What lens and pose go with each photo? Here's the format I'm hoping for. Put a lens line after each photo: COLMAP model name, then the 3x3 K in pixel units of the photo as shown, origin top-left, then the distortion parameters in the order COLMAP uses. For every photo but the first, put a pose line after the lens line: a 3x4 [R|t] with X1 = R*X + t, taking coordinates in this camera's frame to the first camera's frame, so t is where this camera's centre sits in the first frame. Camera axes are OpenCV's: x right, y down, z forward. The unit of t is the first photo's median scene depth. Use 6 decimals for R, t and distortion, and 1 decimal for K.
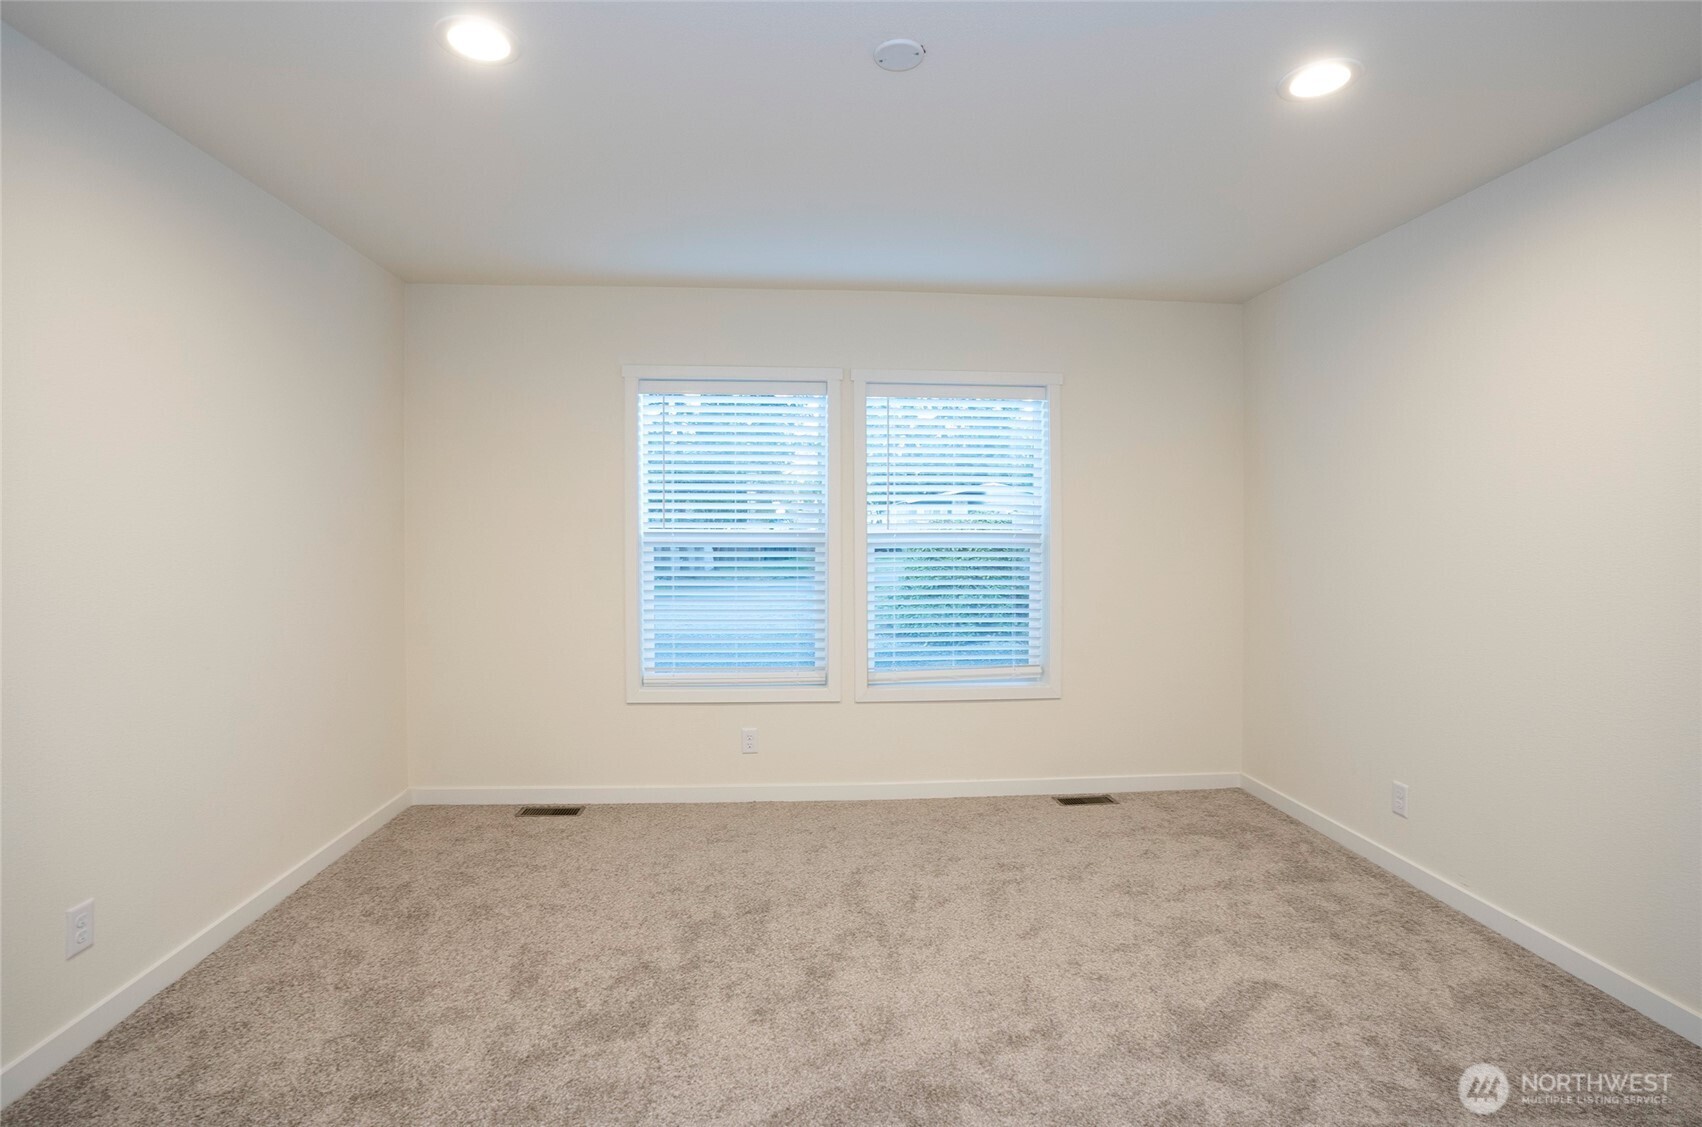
lens RADIAL K [[821.2, 0, 847.0], [0, 821.2, 542.2], [0, 0, 1]] dist [-0.085664, 0.033340]
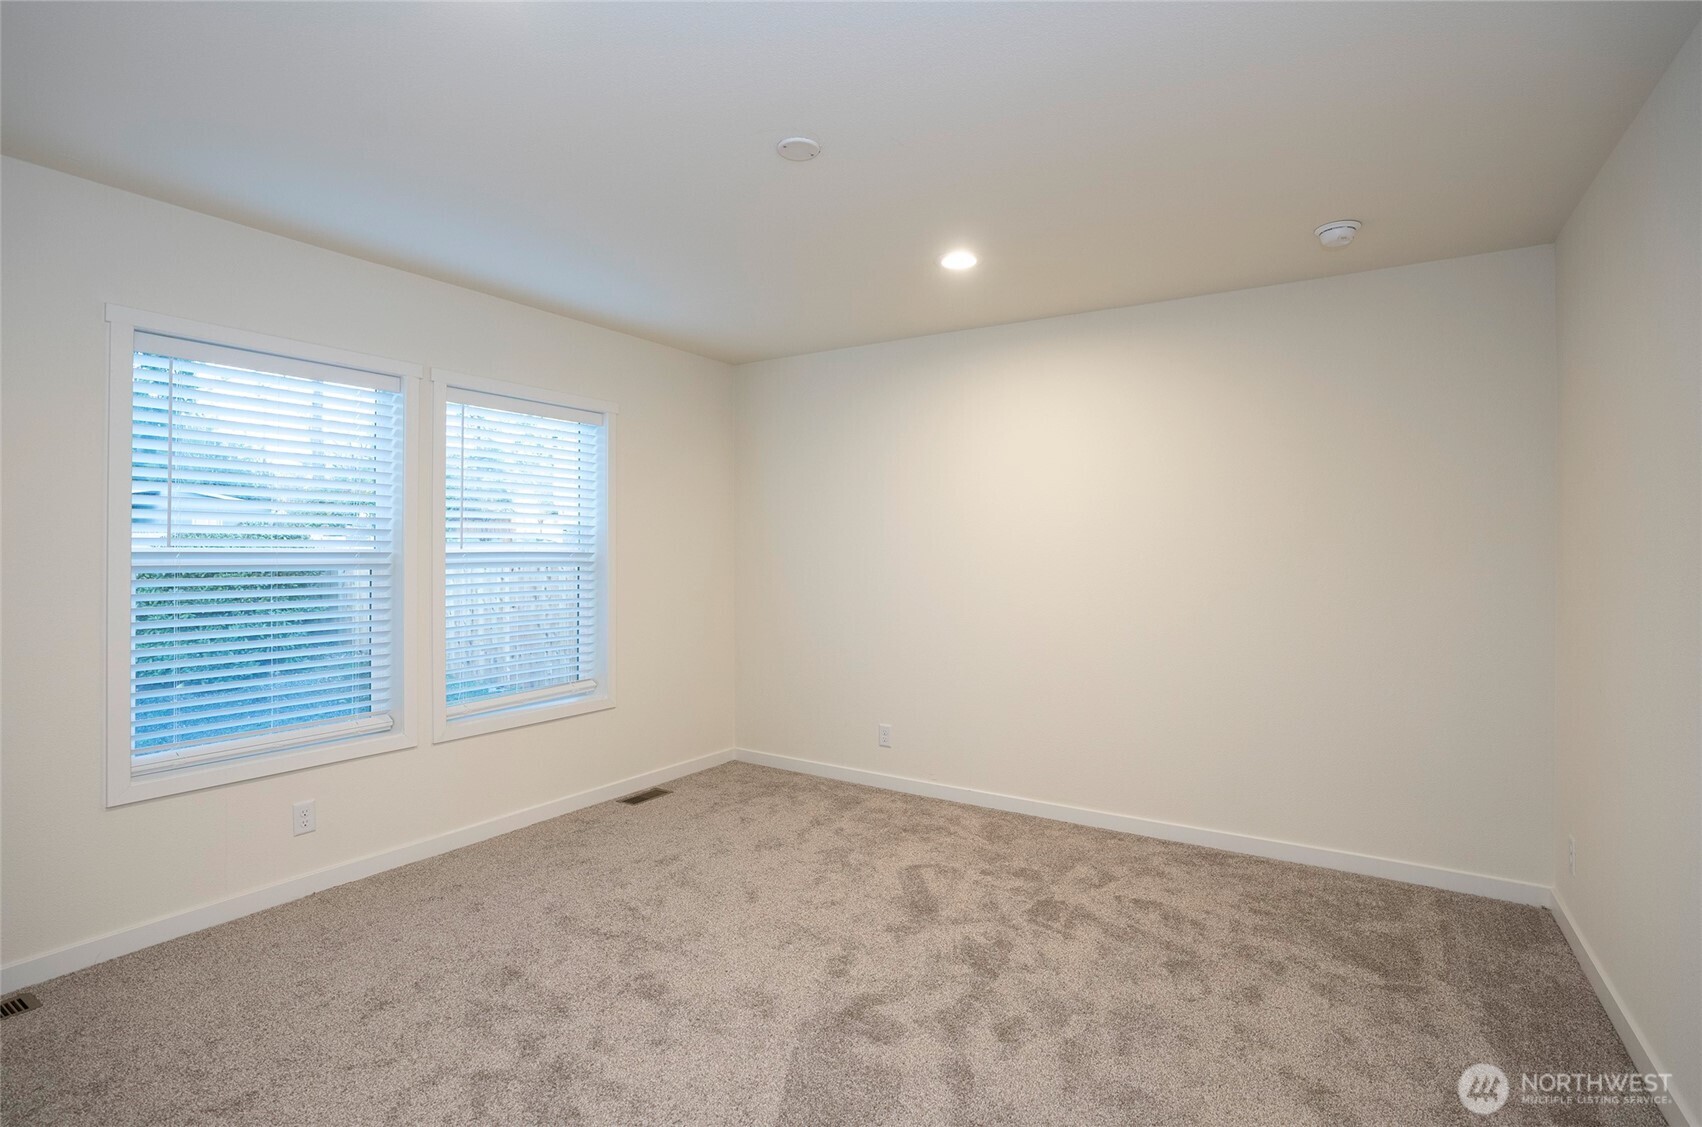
lens RADIAL K [[821.2, 0, 847.0], [0, 821.2, 542.2], [0, 0, 1]] dist [-0.085664, 0.033340]
pose [[0.594580, 0.005550, 0.804018, -0.497319], [0.010059, 0.999847, -0.014340, -0.006702], [-0.803974, 0.016614, 0.594433, 0.146116]]
